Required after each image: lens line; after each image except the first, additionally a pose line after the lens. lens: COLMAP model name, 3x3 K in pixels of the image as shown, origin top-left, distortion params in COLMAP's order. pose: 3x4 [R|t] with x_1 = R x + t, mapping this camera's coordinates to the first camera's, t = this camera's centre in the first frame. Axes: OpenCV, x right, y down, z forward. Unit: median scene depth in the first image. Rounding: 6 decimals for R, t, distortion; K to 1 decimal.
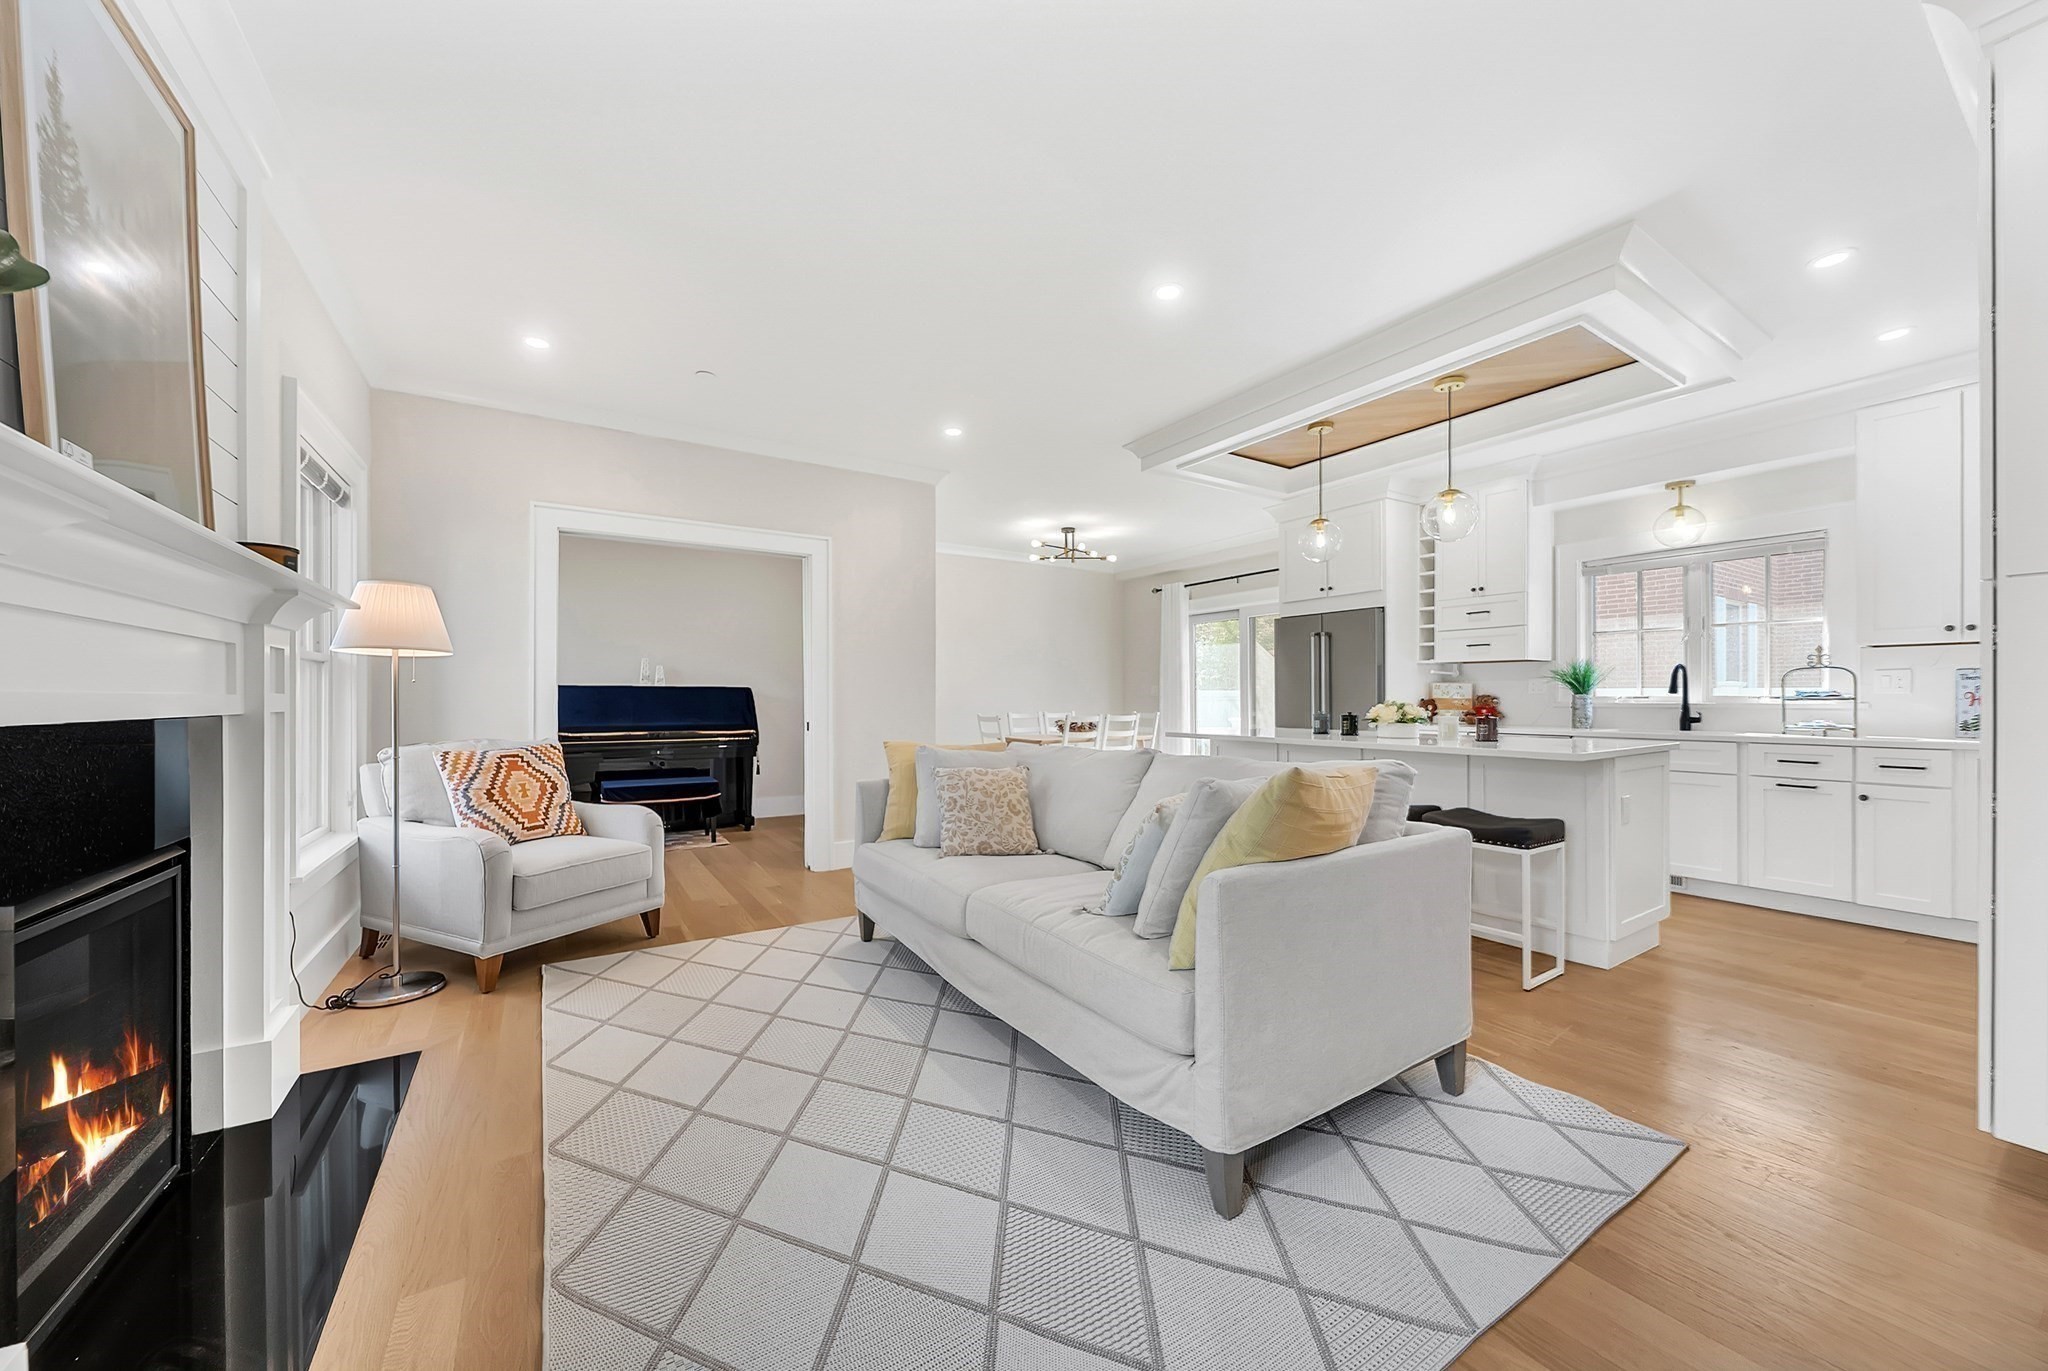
lens RADIAL K [[727.5, 0, 1014.0], [0, 727.5, 693.9], [0, 0, 1]] dist [-0.000618, -0.001084]
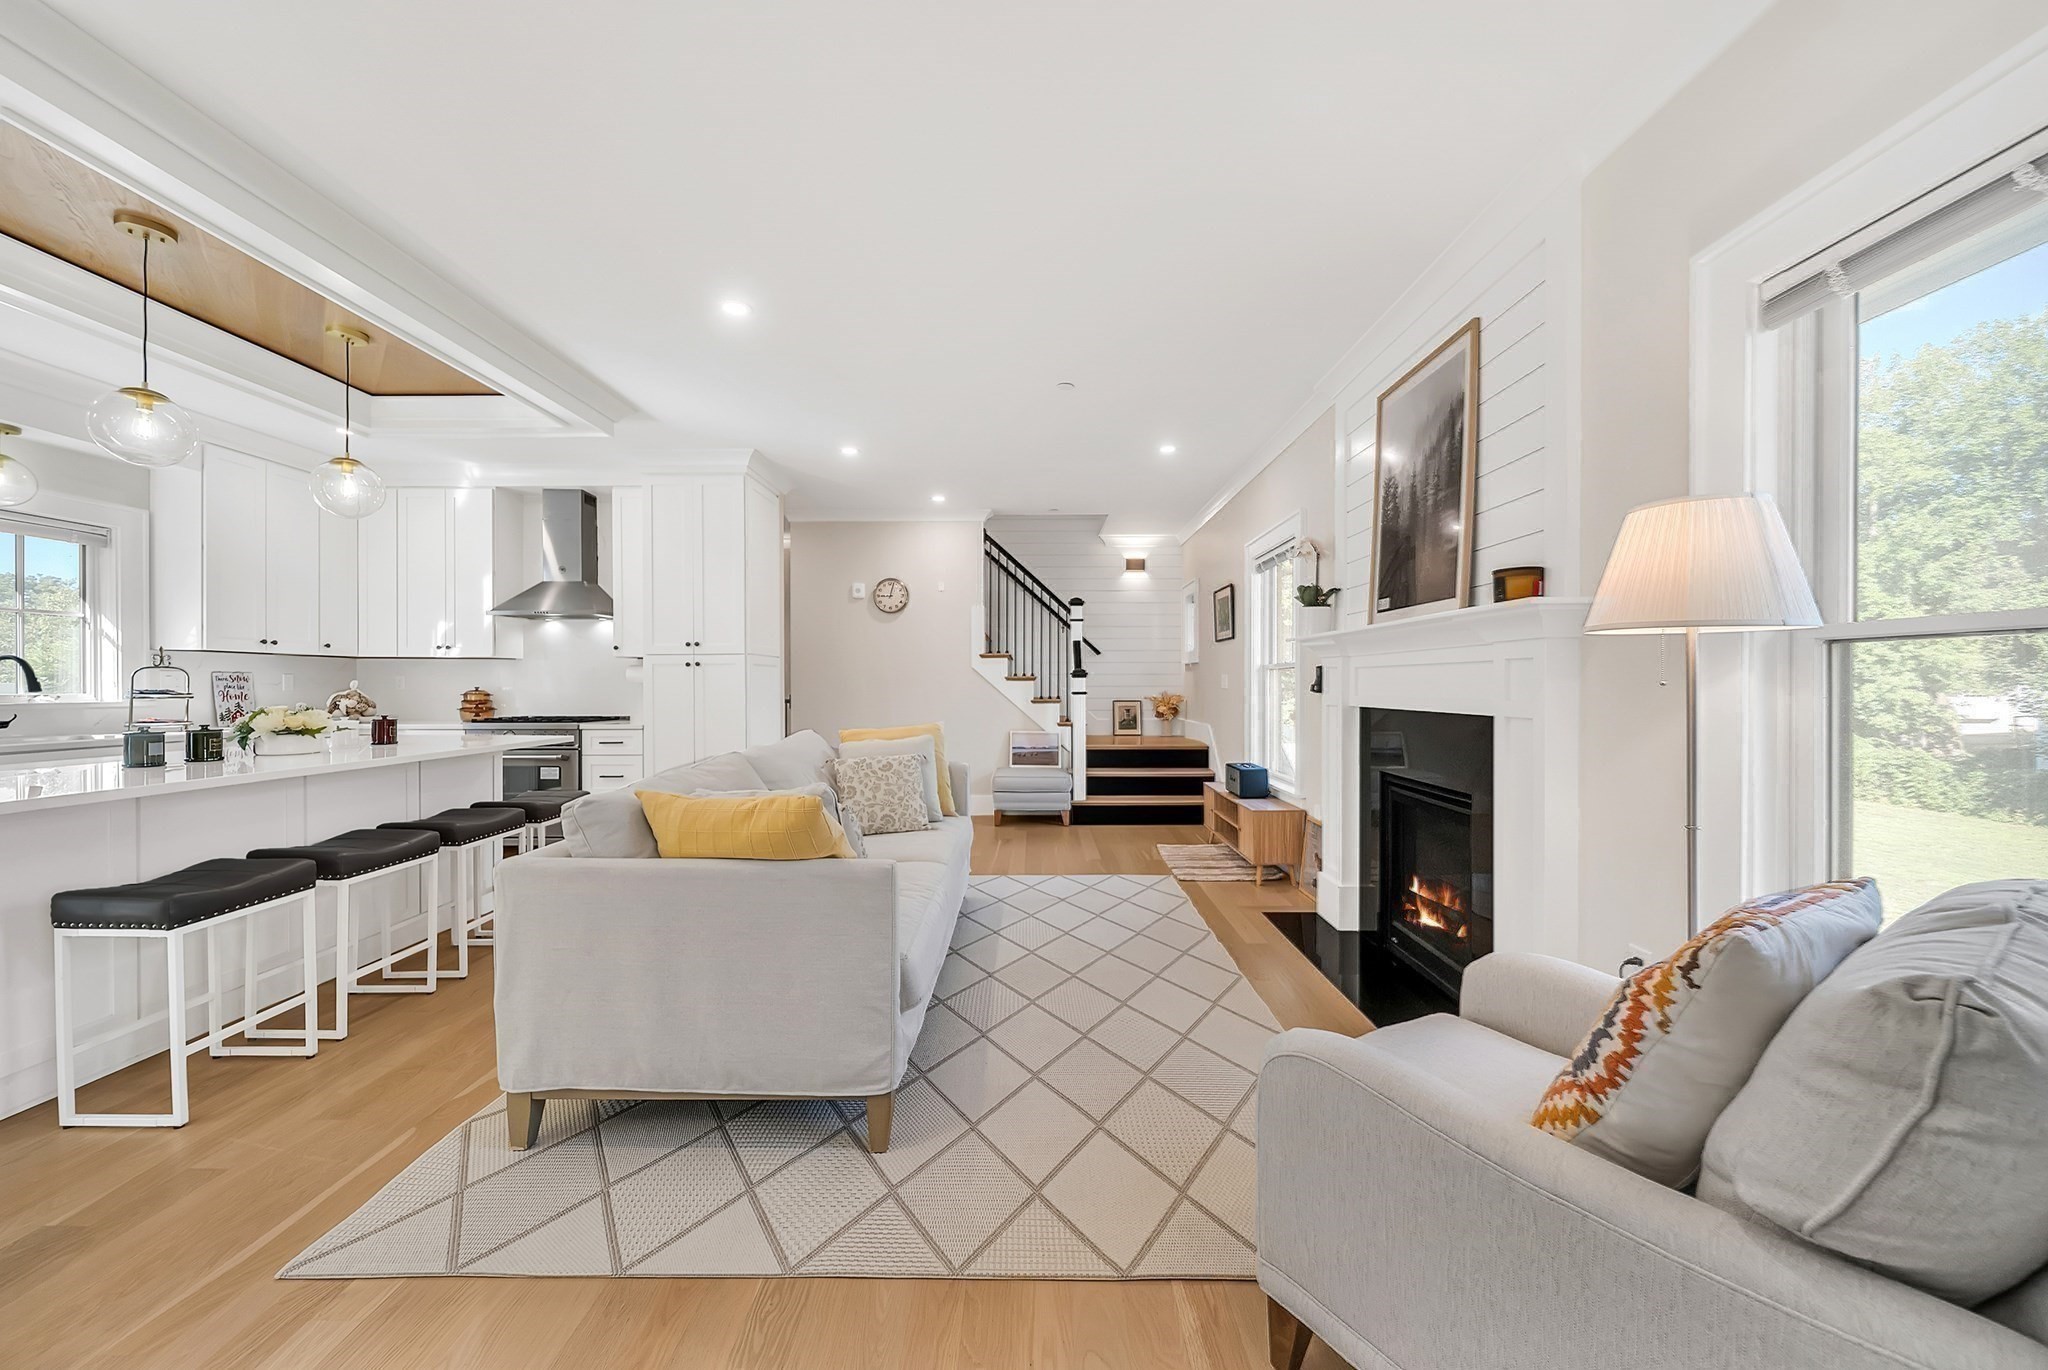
lens RADIAL K [[727.5, 0, 1023.4], [0, 727.5, 690.9], [0, 0, 1]] dist [-0.000618, -0.001084]
pose [[-0.842441, -0.006182, 0.538753, -0.526029], [-0.005133, 0.999981, 0.003448, -0.012175], [-0.538764, 0.000139, -0.842457, 1.254927]]
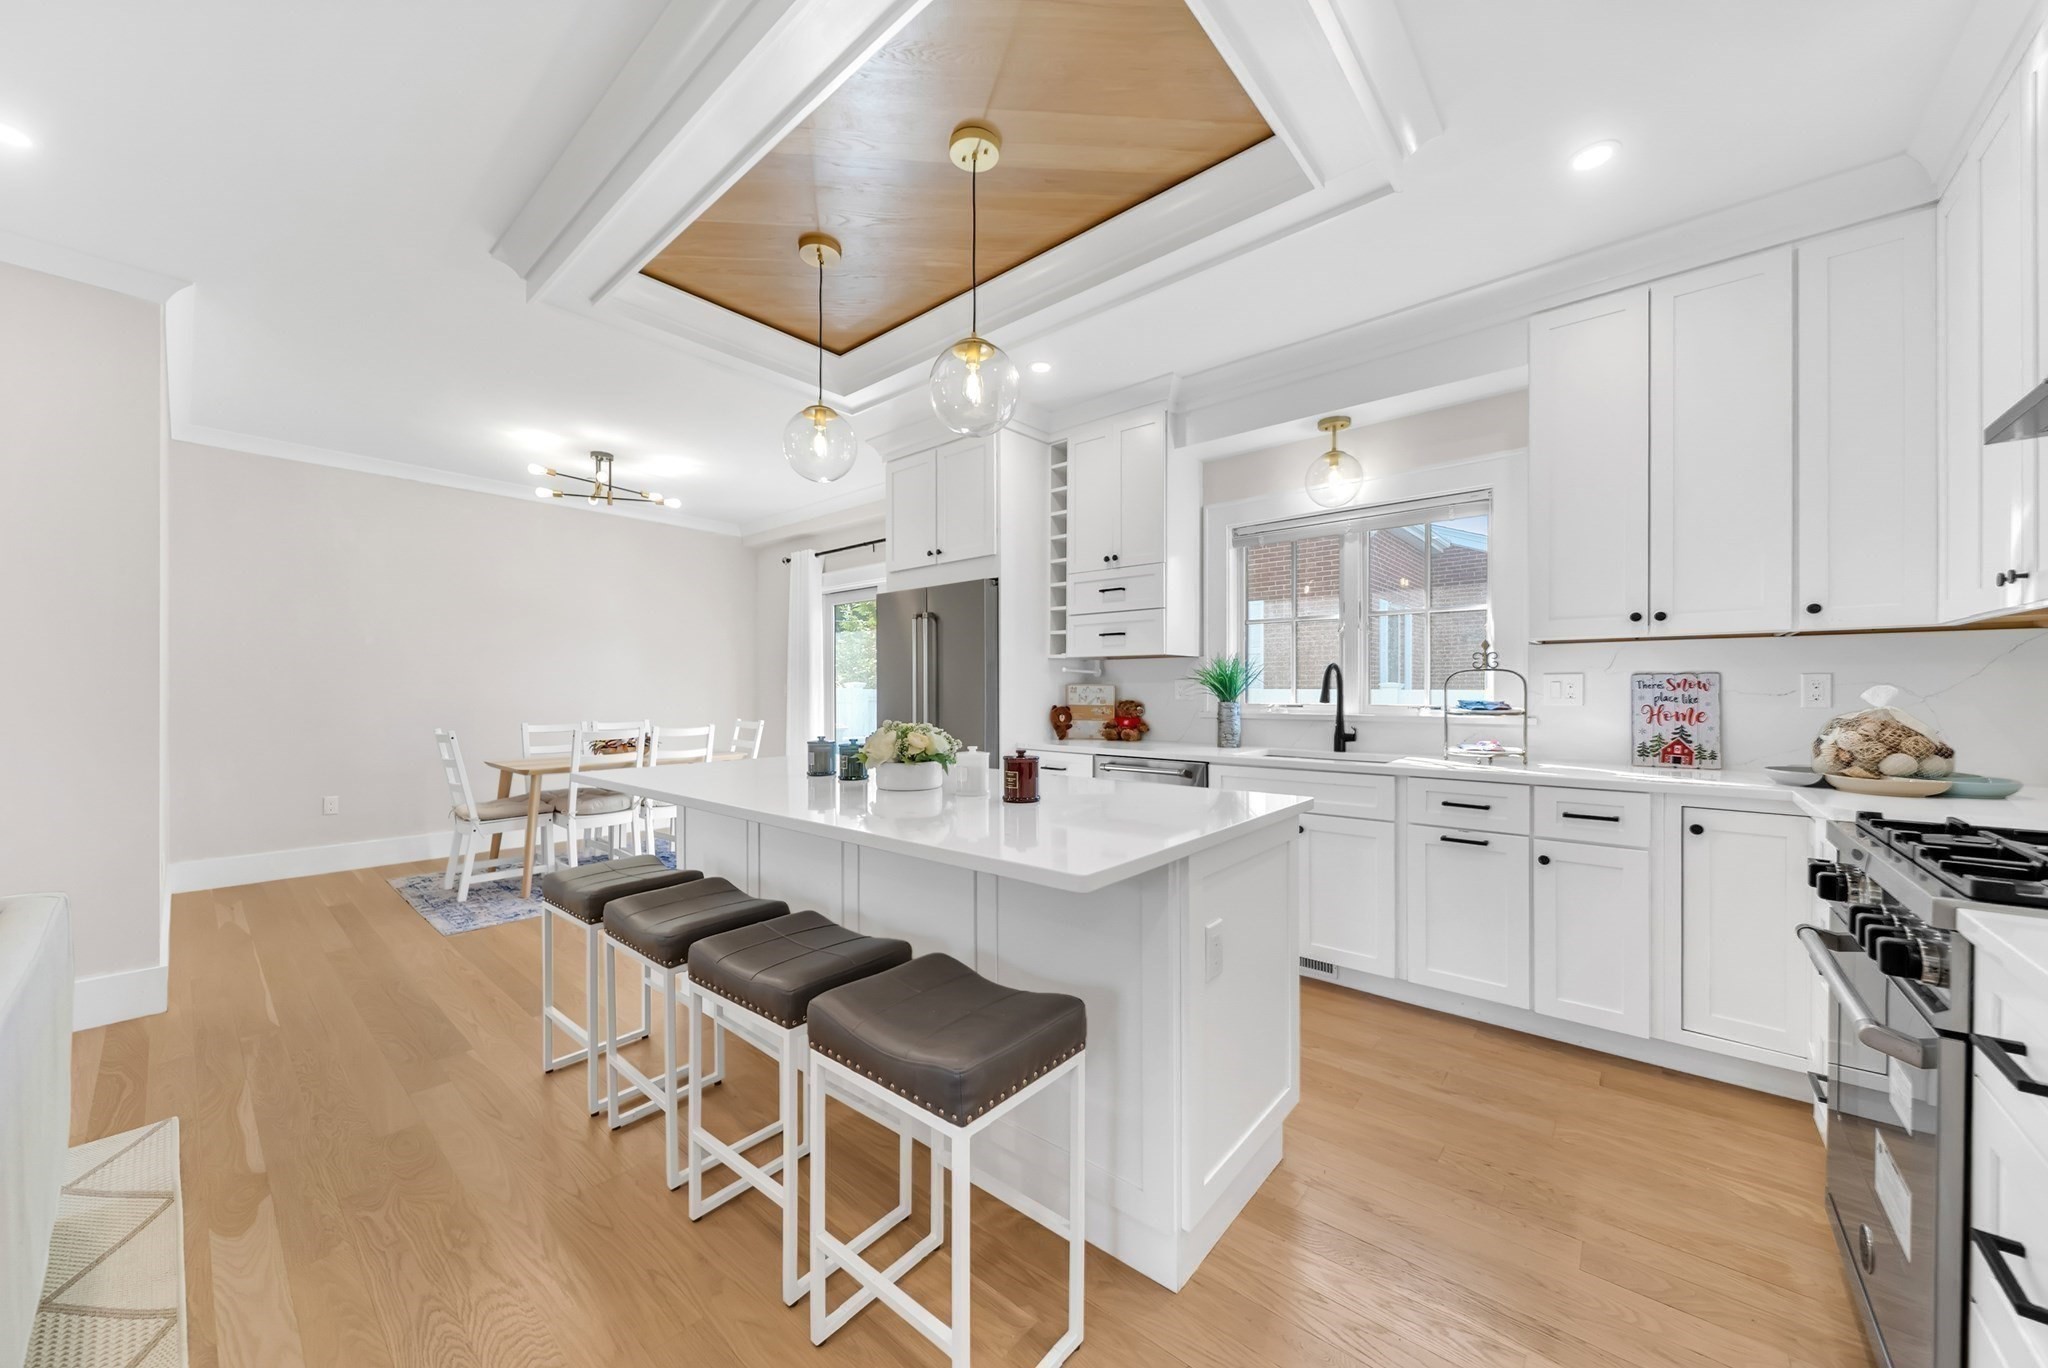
lens RADIAL K [[727.5, 0, 1009.7], [0, 727.5, 686.0], [0, 0, 1]] dist [-0.000618, -0.001084]
pose [[0.957093, 0.002664, 0.289770, 0.450542], [-0.001687, 0.999992, -0.003624, -0.016742], [-0.289777, 0.002980, 0.957089, 0.450358]]
